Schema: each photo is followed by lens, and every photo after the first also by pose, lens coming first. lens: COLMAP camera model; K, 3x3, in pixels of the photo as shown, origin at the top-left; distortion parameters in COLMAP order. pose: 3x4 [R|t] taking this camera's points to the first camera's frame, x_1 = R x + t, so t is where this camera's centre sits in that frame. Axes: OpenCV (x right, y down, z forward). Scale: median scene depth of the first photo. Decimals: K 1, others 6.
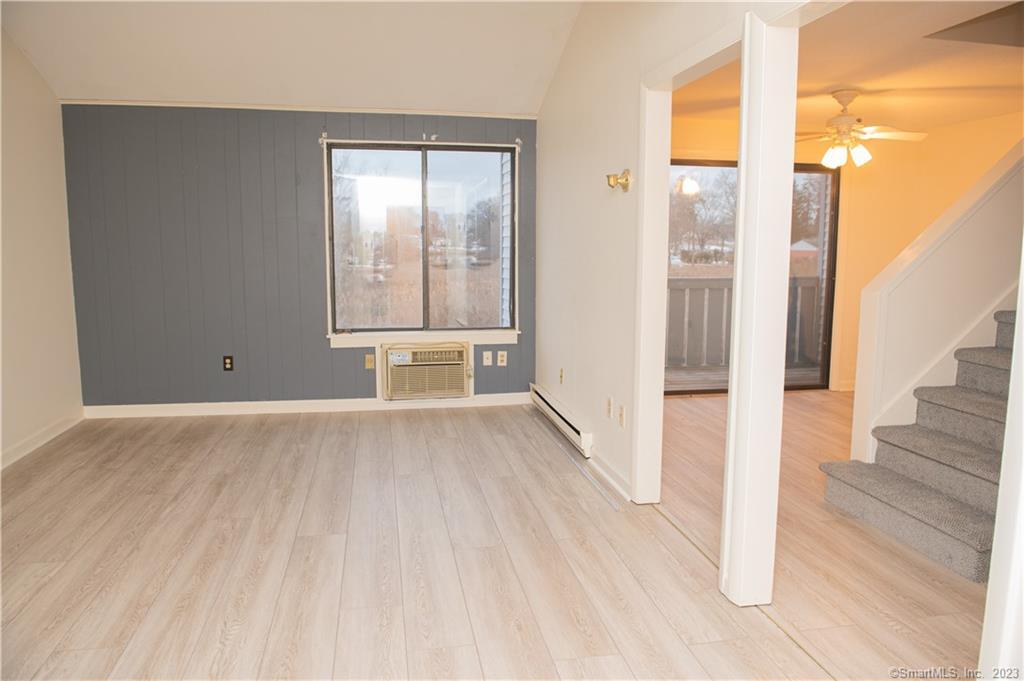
lens RADIAL K [[730.5, 0, 512.0], [0, 730.5, 340.5], [0, 0, 1]] dist [-0.049483, -0.007650]
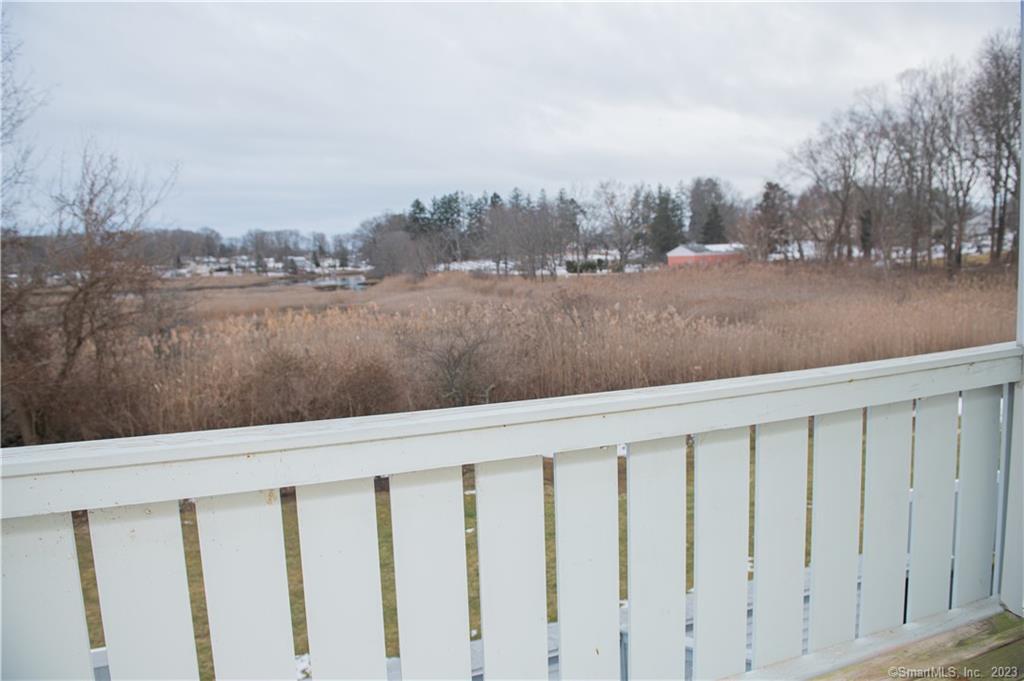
lens RADIAL K [[706.8, 0, 507.4], [0, 706.8, 341.1], [0, 0, 1]] dist [-0.050139, -0.005122]
pose [[0.988635, -0.057973, 0.138707, 0.229143], [0.060230, 0.998111, -0.012125, -0.139930], [-0.137742, 0.020341, 0.990259, 1.029517]]
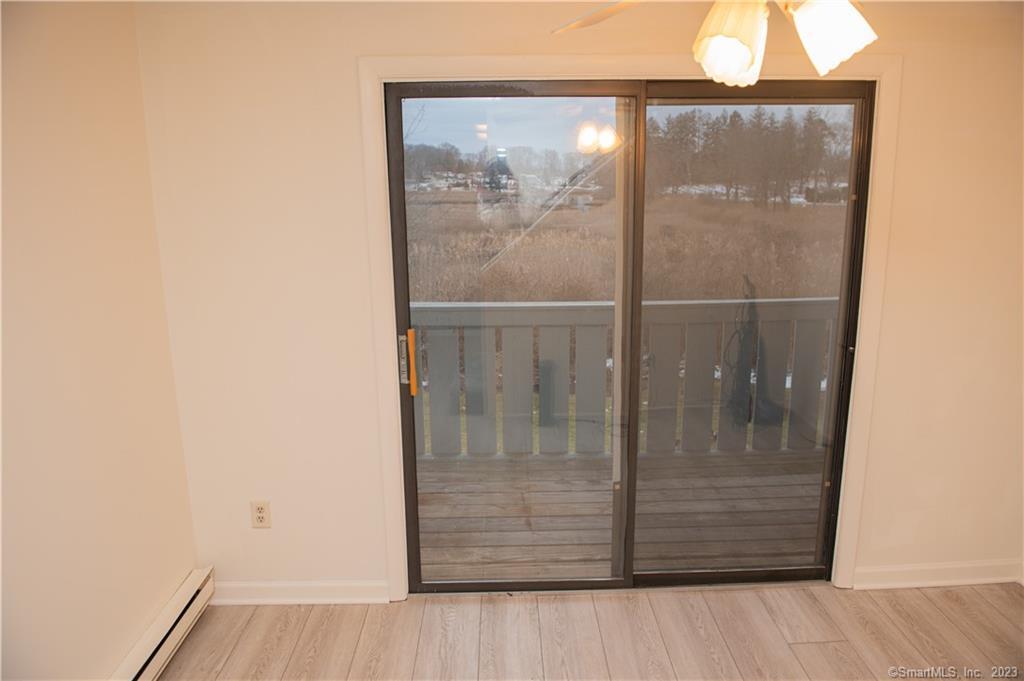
lens RADIAL K [[710.0, 0, 509.1], [0, 710.0, 342.1], [0, 0, 1]] dist [-0.049570, -0.000065]
pose [[0.985168, 0.021313, -0.170262, 0.351600], [-0.005885, 0.995869, 0.090612, -0.142341], [0.171490, -0.088267, 0.981224, 0.615199]]
